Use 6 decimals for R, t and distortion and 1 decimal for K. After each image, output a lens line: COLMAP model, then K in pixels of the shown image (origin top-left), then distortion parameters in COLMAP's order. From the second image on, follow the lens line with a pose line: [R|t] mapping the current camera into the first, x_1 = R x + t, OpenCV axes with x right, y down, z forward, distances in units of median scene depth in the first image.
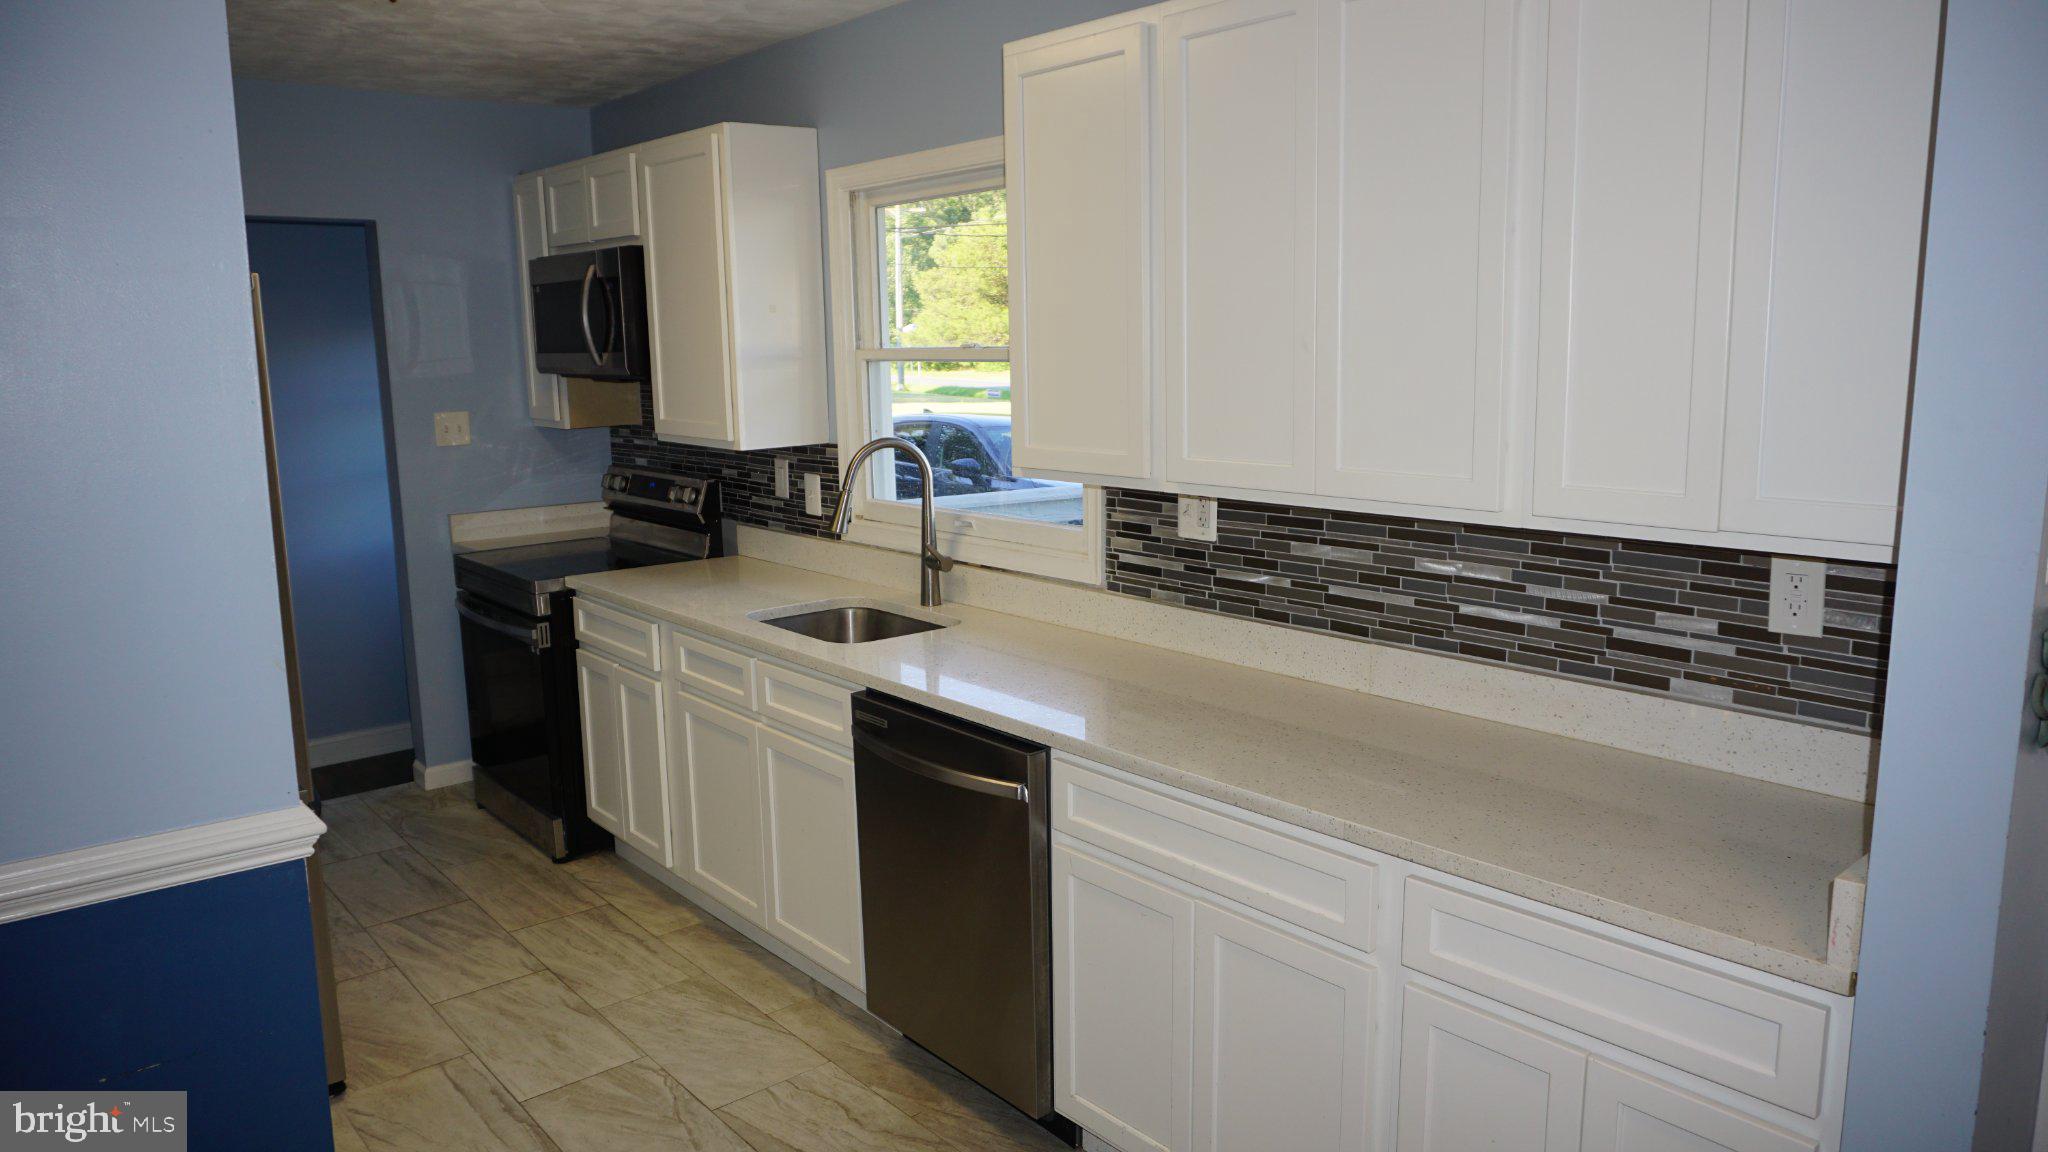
lens RADIAL K [[1360.0, 0, 1016.9], [0, 1360.0, 574.7], [0, 0, 1]] dist [-0.057015, 0.042446]
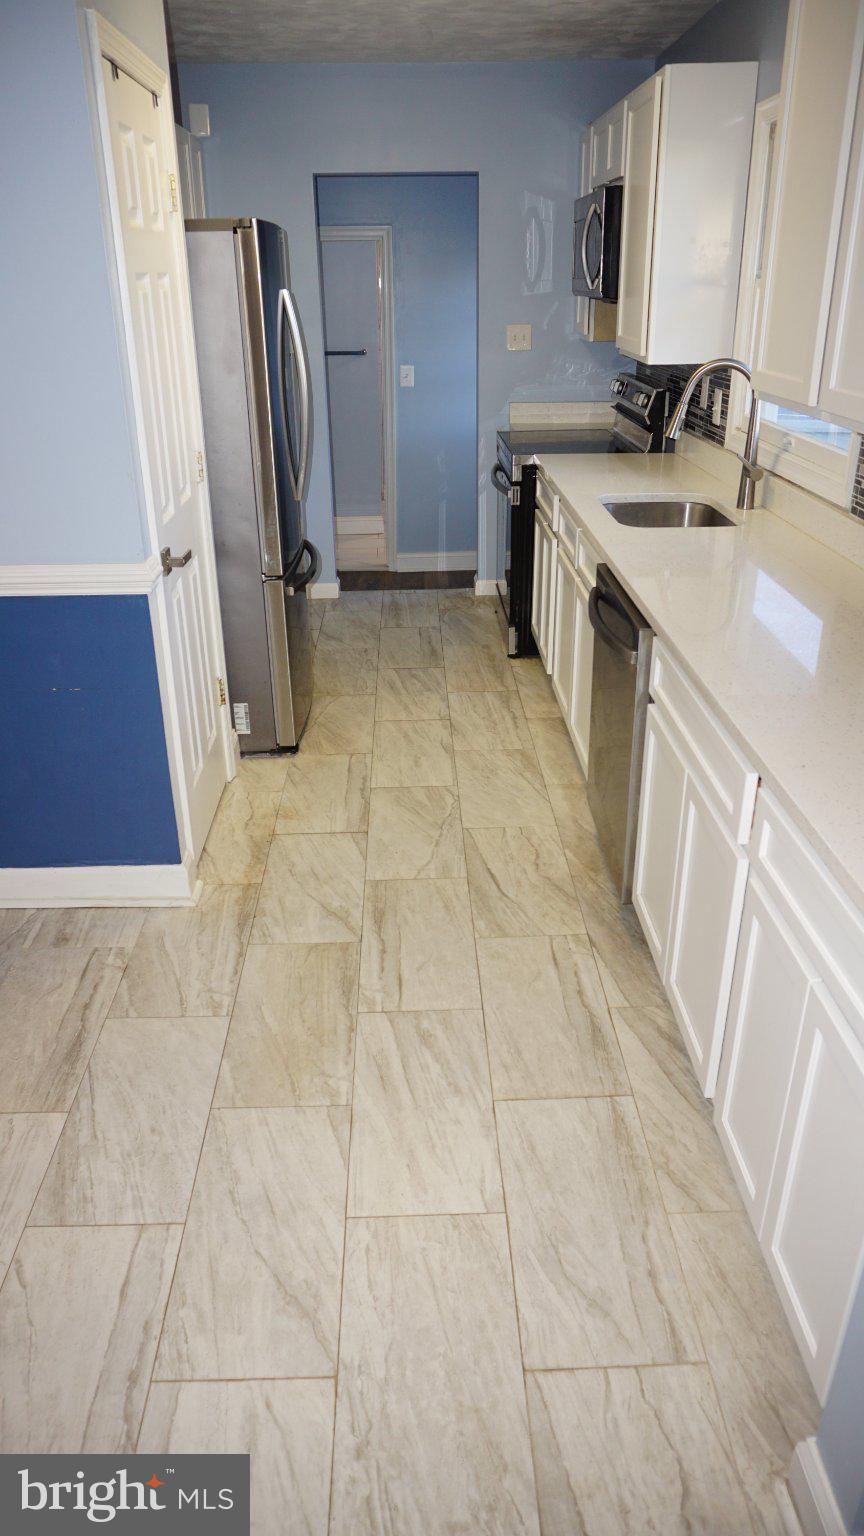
lens RADIAL K [[1020.0, 0, 432.0], [0, 1020.0, 768.0], [0, 0, 1]] dist [-0.057015, 0.042446]
pose [[0.779238, 0.275930, -0.562717, 0.267753], [-0.105150, 0.942698, 0.316645, -0.014270], [0.617844, -0.187572, 0.763600, 0.094818]]
